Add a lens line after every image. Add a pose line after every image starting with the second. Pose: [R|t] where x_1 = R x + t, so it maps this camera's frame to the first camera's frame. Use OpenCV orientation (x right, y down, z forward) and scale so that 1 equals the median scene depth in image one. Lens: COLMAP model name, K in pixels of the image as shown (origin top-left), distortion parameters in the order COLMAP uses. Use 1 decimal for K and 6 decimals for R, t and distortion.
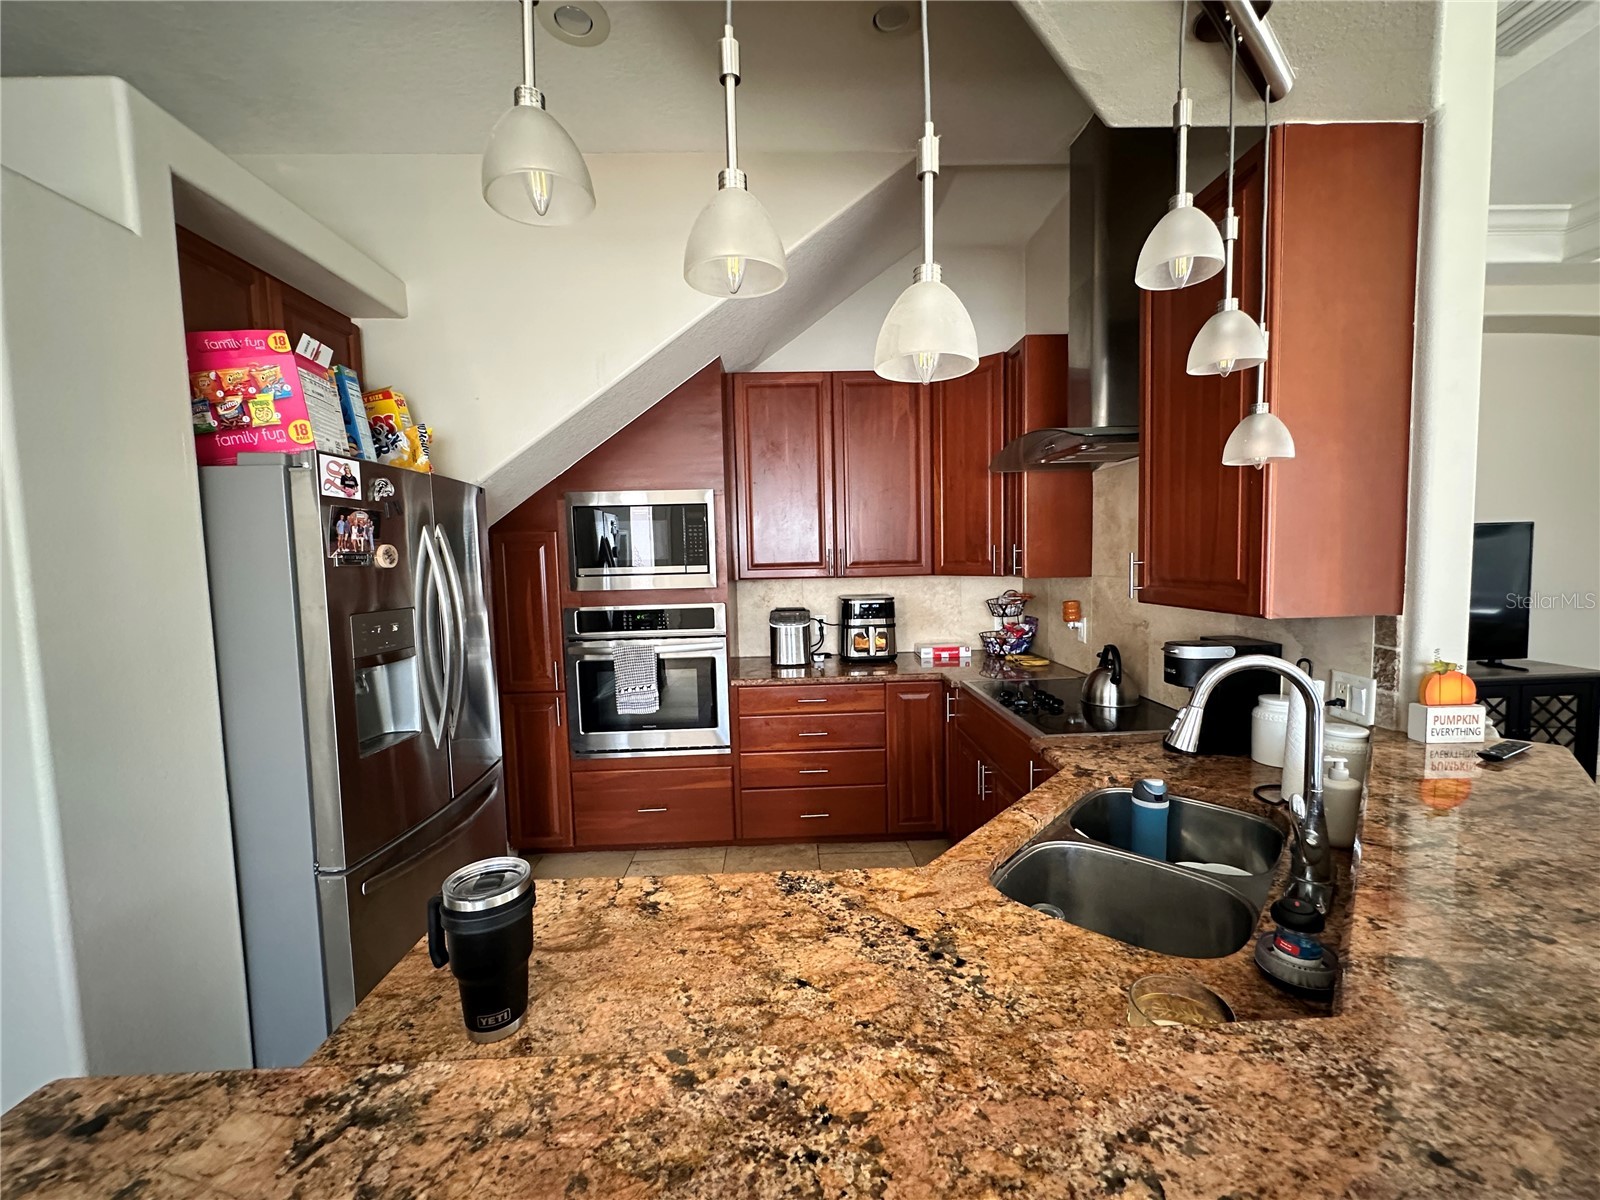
lens RADIAL K [[640.2, 0, 799.7], [0, 640.2, 598.1], [0, 0, 1]] dist [-0.002704, 0.000931]
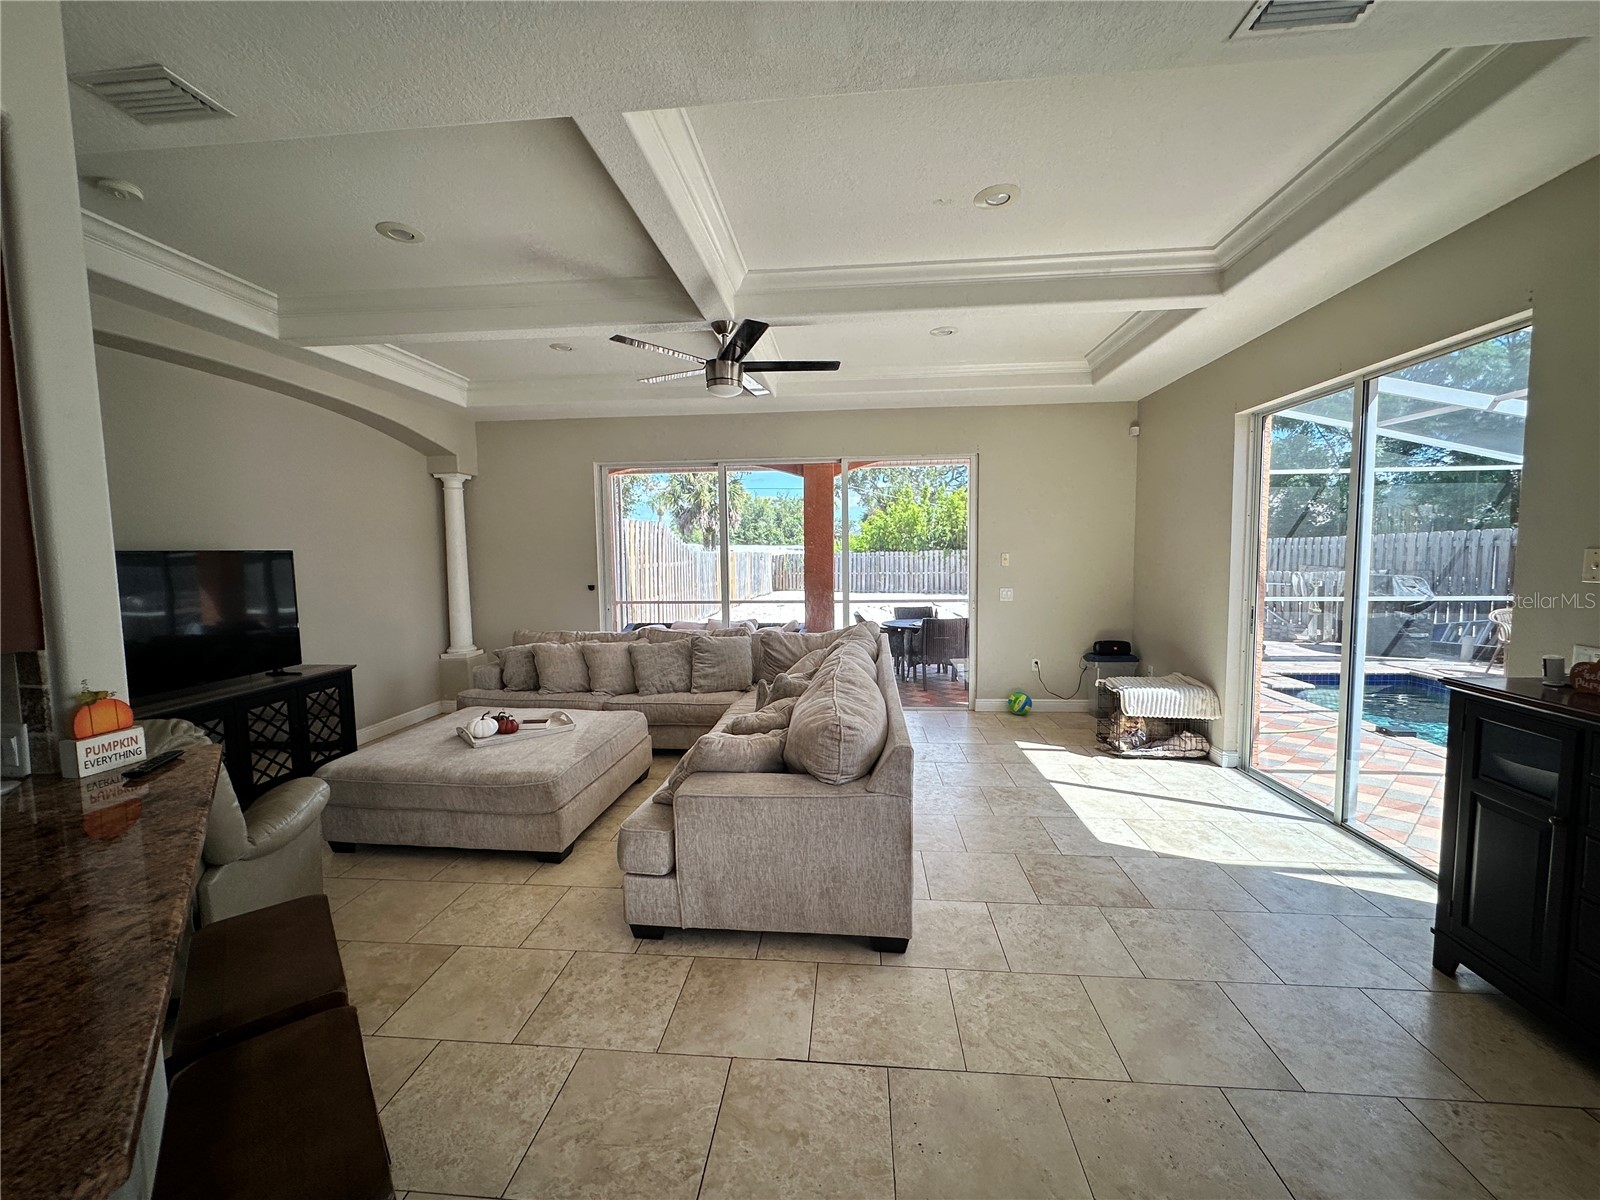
lens RADIAL K [[640.2, 0, 799.1], [0, 640.2, 599.1], [0, 0, 1]] dist [-0.002704, 0.000931]
pose [[0.120963, -0.049844, 0.991405, 0.140557], [0.083762, 0.995689, 0.039839, 0.007687], [-0.989117, 0.078223, 0.124617, -0.191694]]
